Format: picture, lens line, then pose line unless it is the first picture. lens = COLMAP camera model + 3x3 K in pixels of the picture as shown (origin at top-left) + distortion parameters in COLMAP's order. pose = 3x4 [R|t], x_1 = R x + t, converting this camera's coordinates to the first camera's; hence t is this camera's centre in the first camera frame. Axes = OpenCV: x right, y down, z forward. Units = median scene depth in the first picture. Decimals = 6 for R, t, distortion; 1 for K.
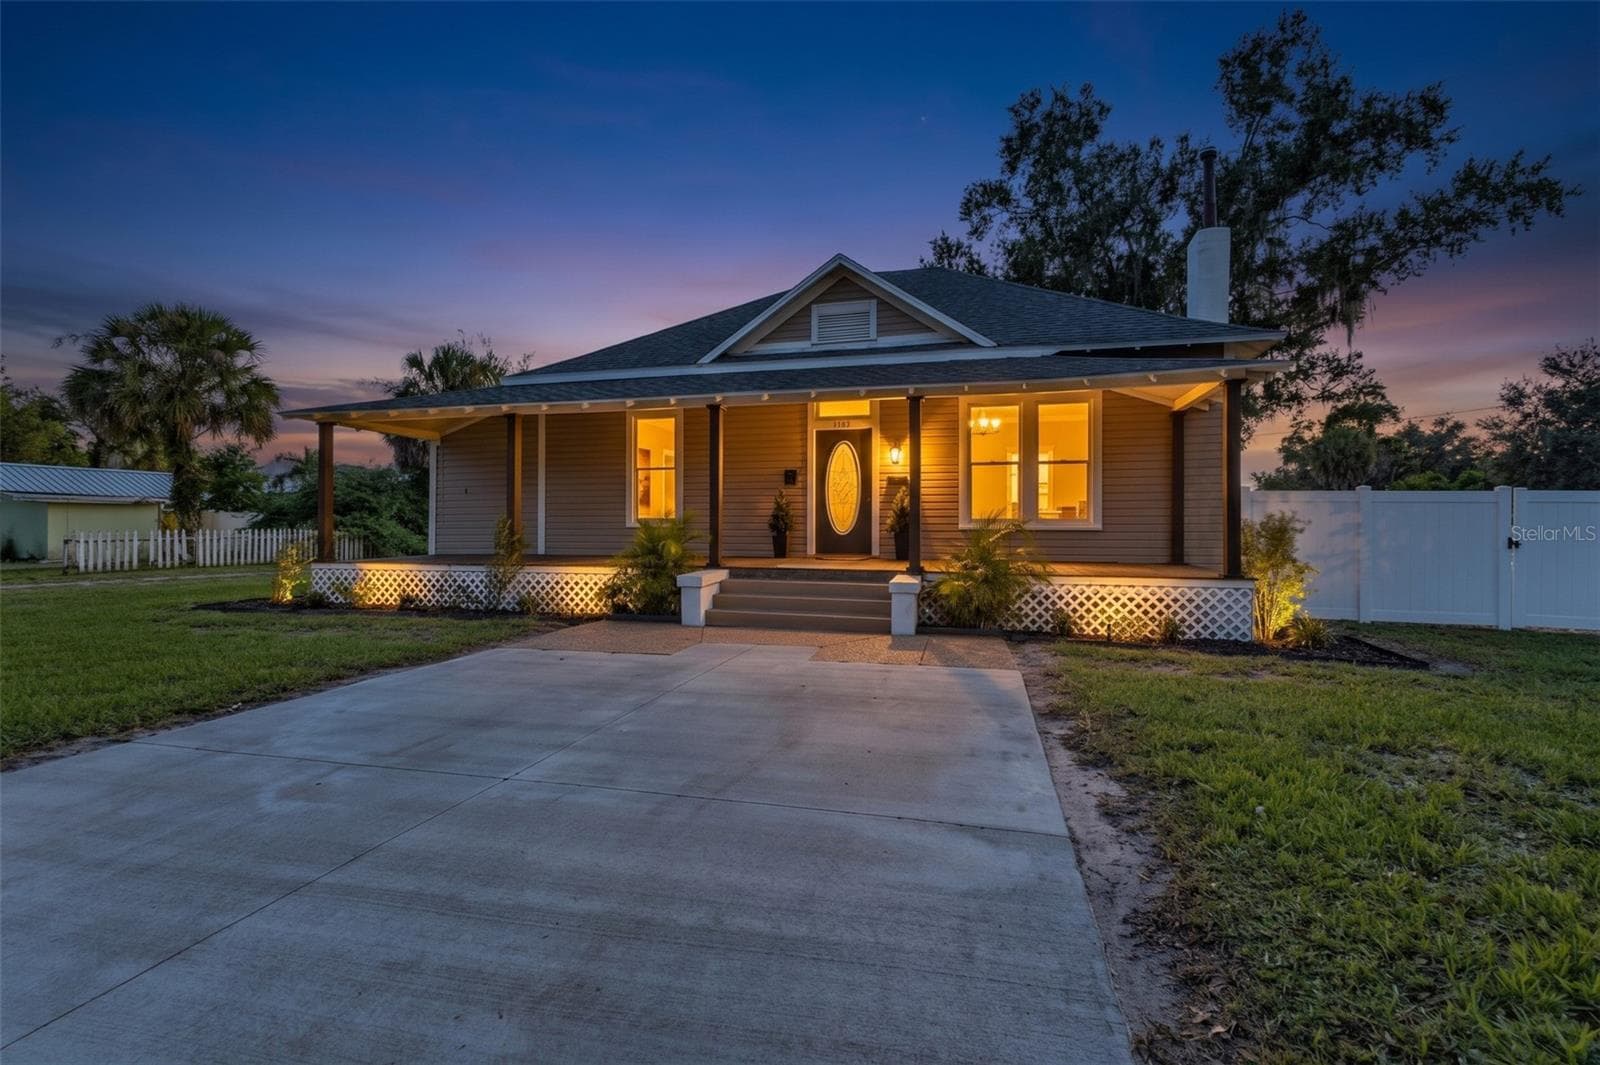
lens RADIAL K [[677.2, 0, 812.5], [0, 677.2, 527.4], [0, 0, 1]] dist [-0.011178, 0.000396]
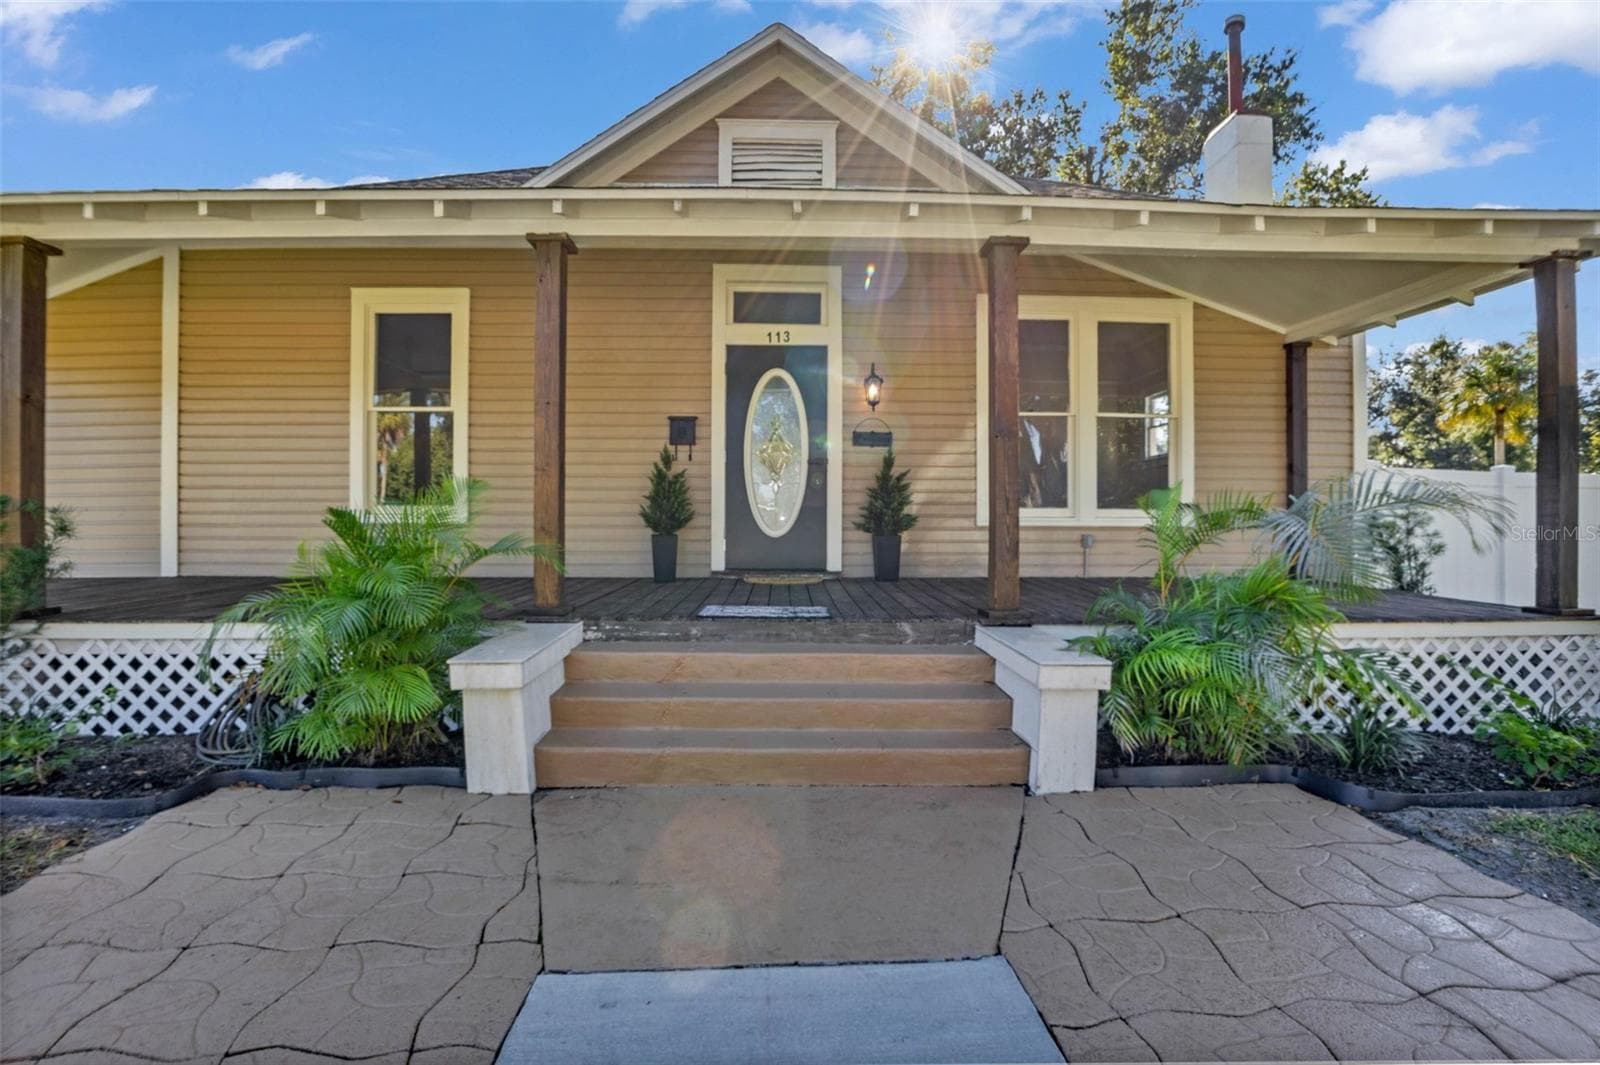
lens RADIAL K [[677.2, 0, 798.2], [0, 677.2, 534.7], [0, 0, 1]] dist [-0.011178, 0.000396]
pose [[0.967339, -0.008048, 0.253357, -0.094593], [0.001654, 0.999675, 0.025438, -0.004281], [-0.253480, -0.024188, 0.967038, 0.514344]]
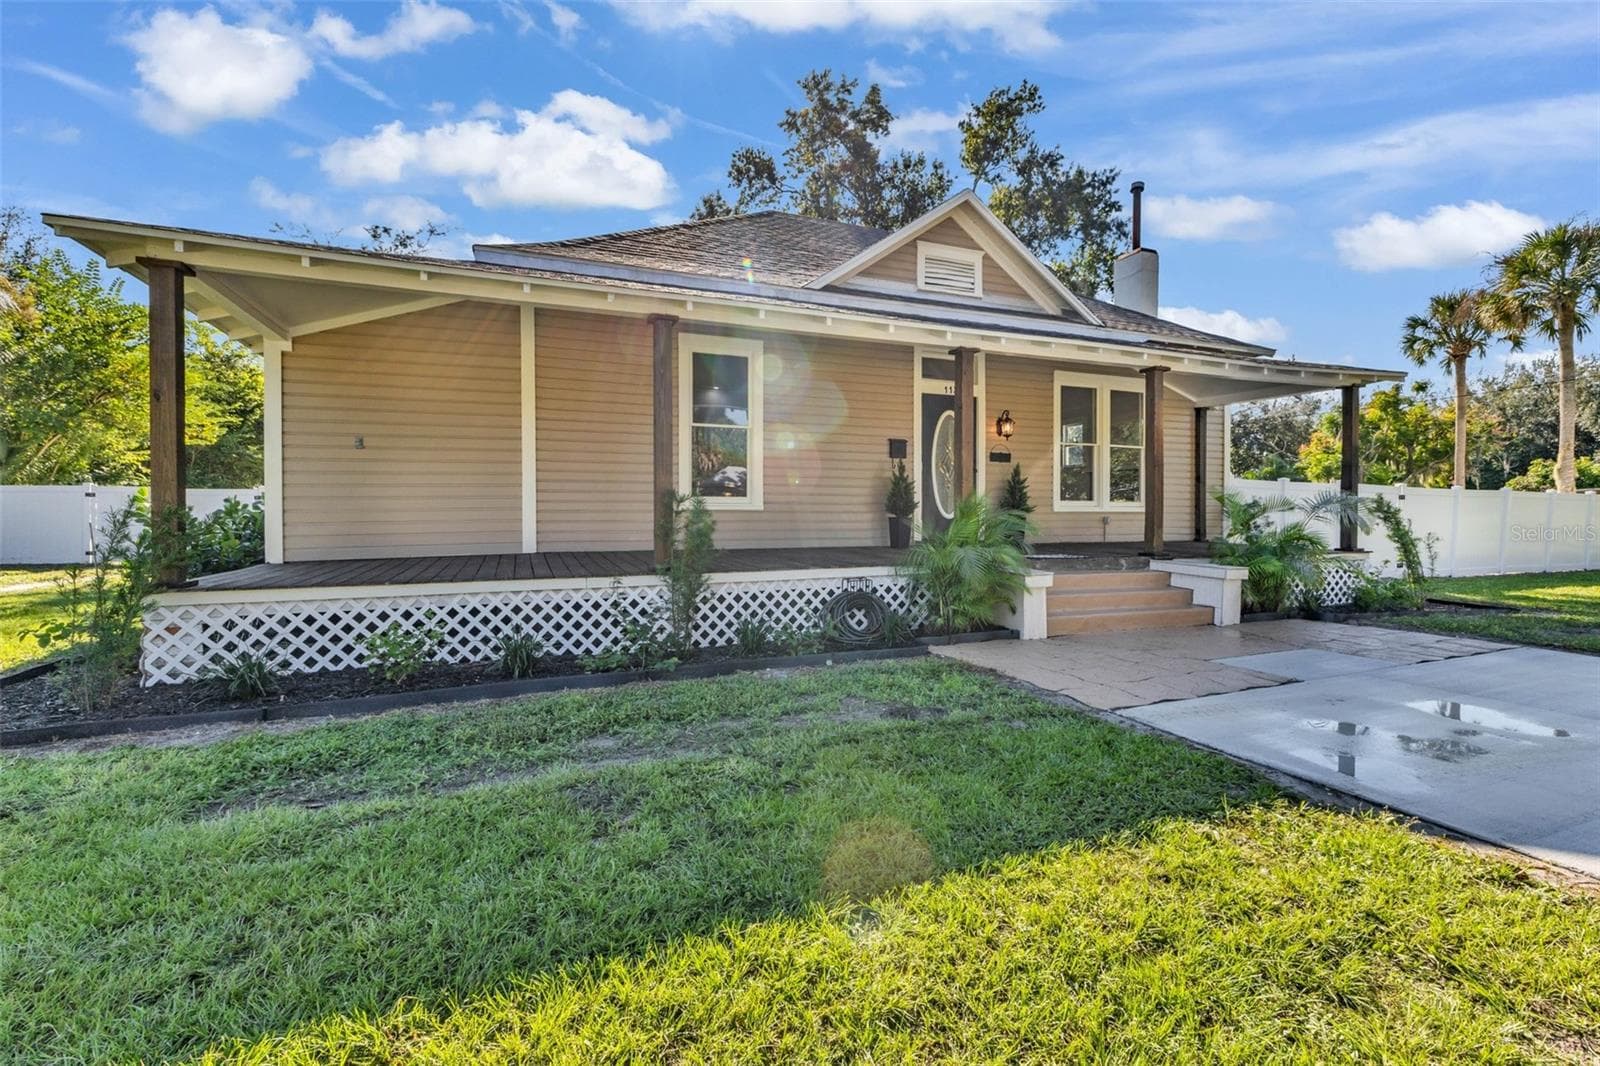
lens RADIAL K [[677.2, 0, 803.5], [0, 677.2, 531.4], [0, 0, 1]] dist [-0.011178, 0.000396]
pose [[0.828693, -0.014137, 0.559525, -0.683938], [-0.002268, 0.999588, 0.028613, 0.003873], [-0.559699, -0.024980, 0.828319, 0.444139]]
